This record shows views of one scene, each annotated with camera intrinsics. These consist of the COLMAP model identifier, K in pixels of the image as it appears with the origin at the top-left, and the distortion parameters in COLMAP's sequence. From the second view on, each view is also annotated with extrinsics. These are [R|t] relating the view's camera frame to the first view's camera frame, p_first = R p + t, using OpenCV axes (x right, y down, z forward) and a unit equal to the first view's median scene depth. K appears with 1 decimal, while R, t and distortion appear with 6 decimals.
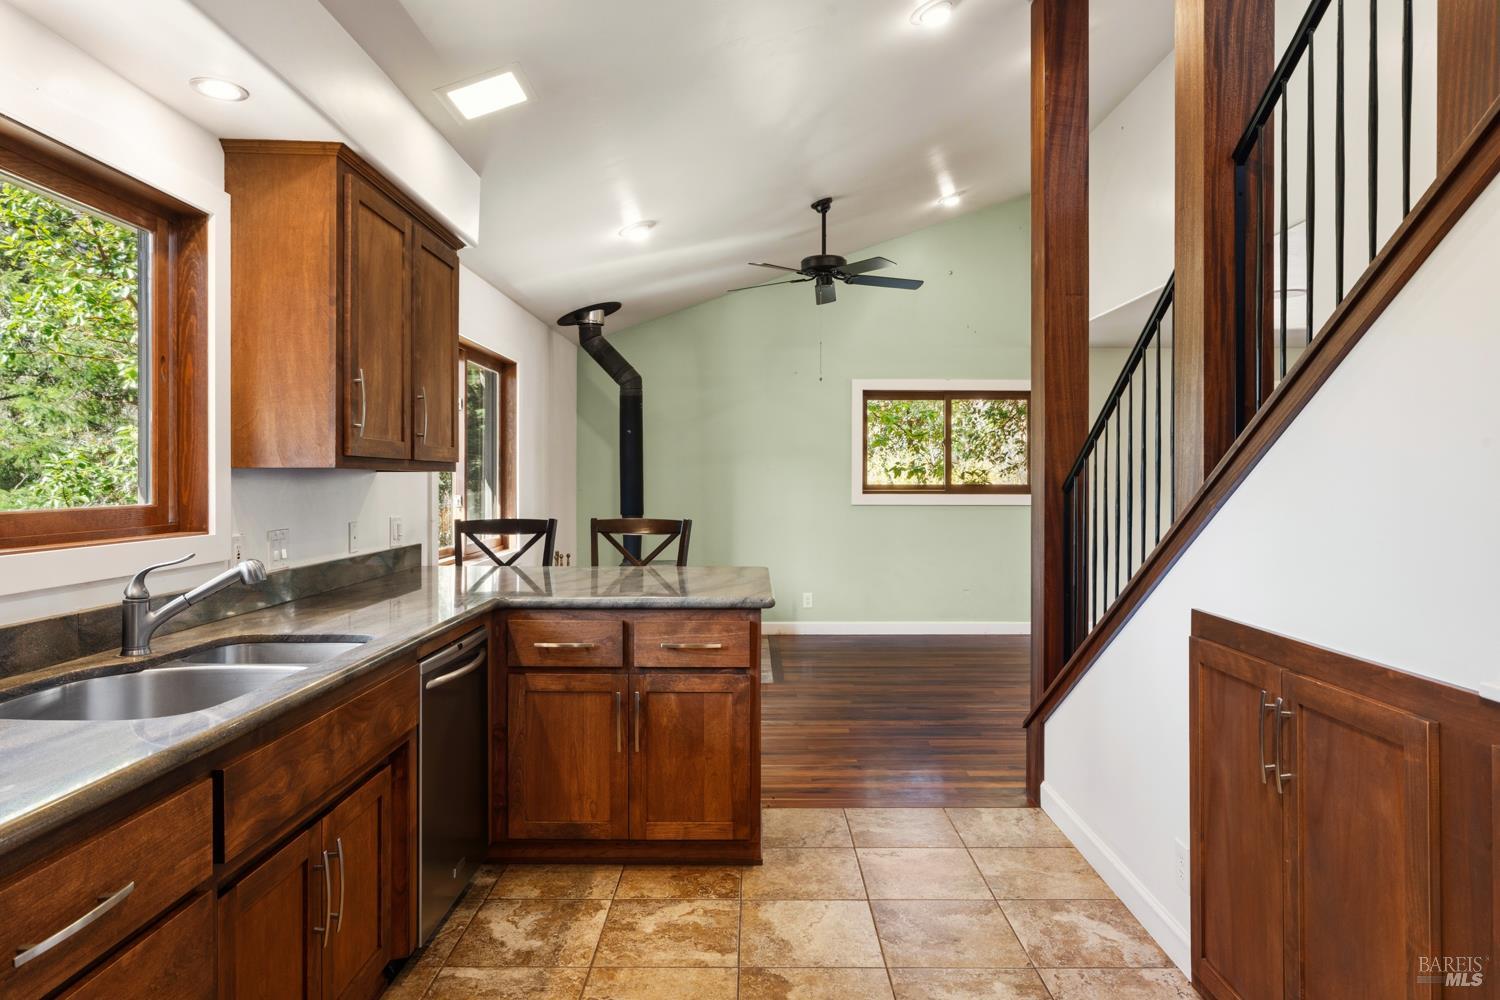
lens RADIAL K [[863.6, 0, 749.6], [0, 863.6, 479.7], [0, 0, 1]] dist [0.002505, 0.000333]
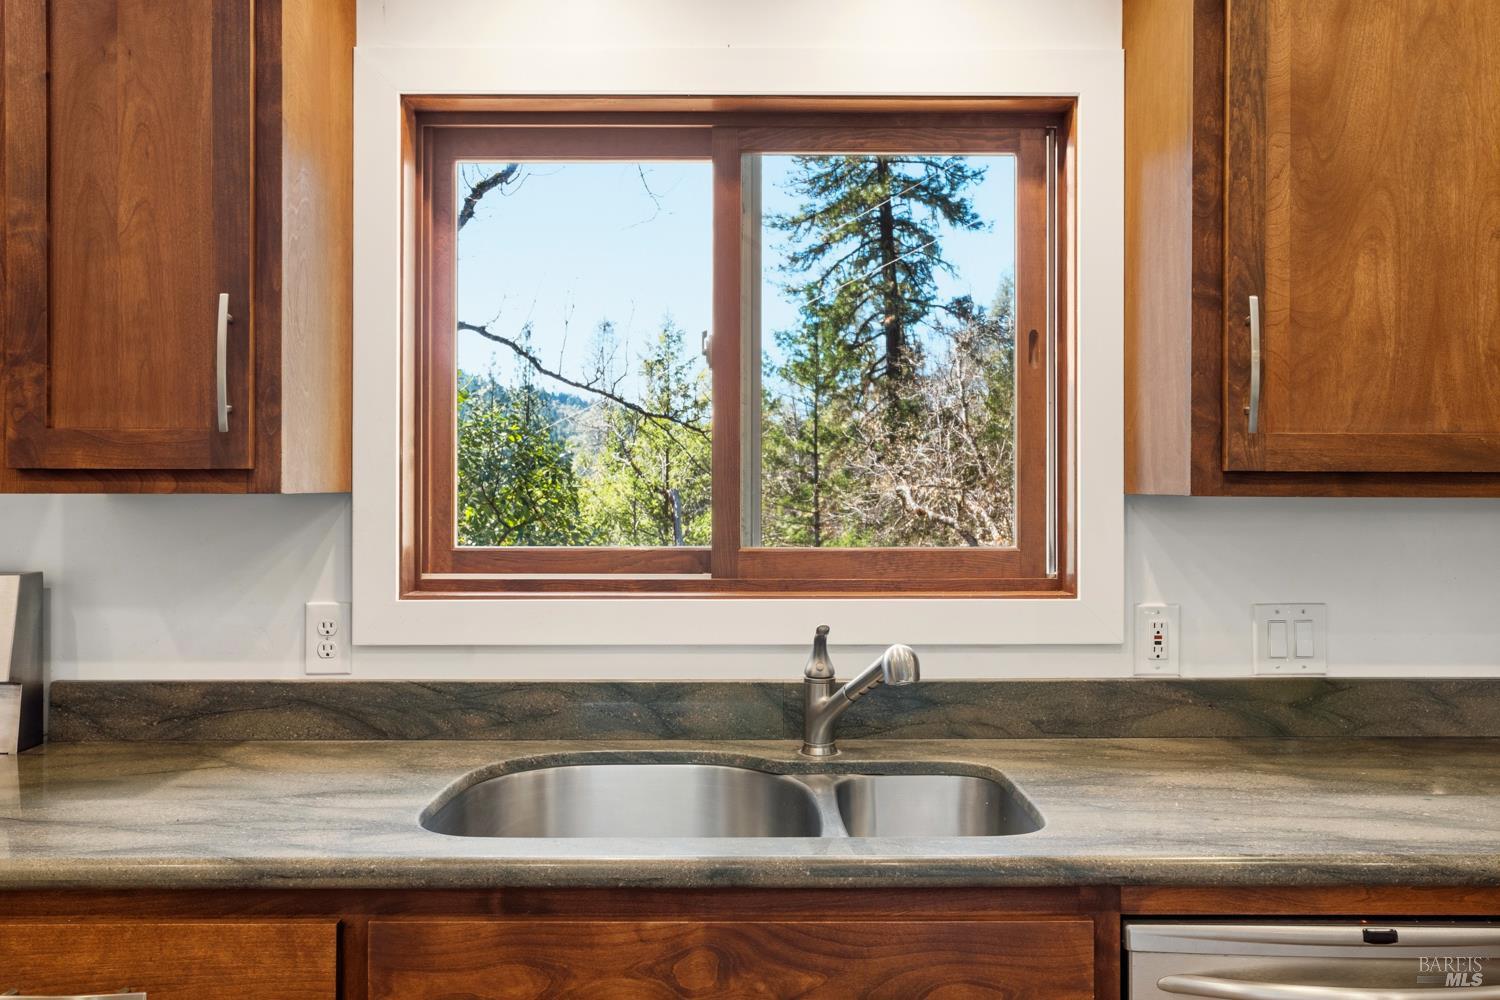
lens RADIAL K [[1154.1, 0, 750.7], [0, 1154.1, 485.4], [0, 0, 1]] dist [0.002496, 0.001327]
pose [[0.020016, -0.001446, -0.999799, 0.209867], [-0.000459, 0.999999, -0.001456, -0.018769], [0.999800, 0.000488, 0.020016, 0.714081]]
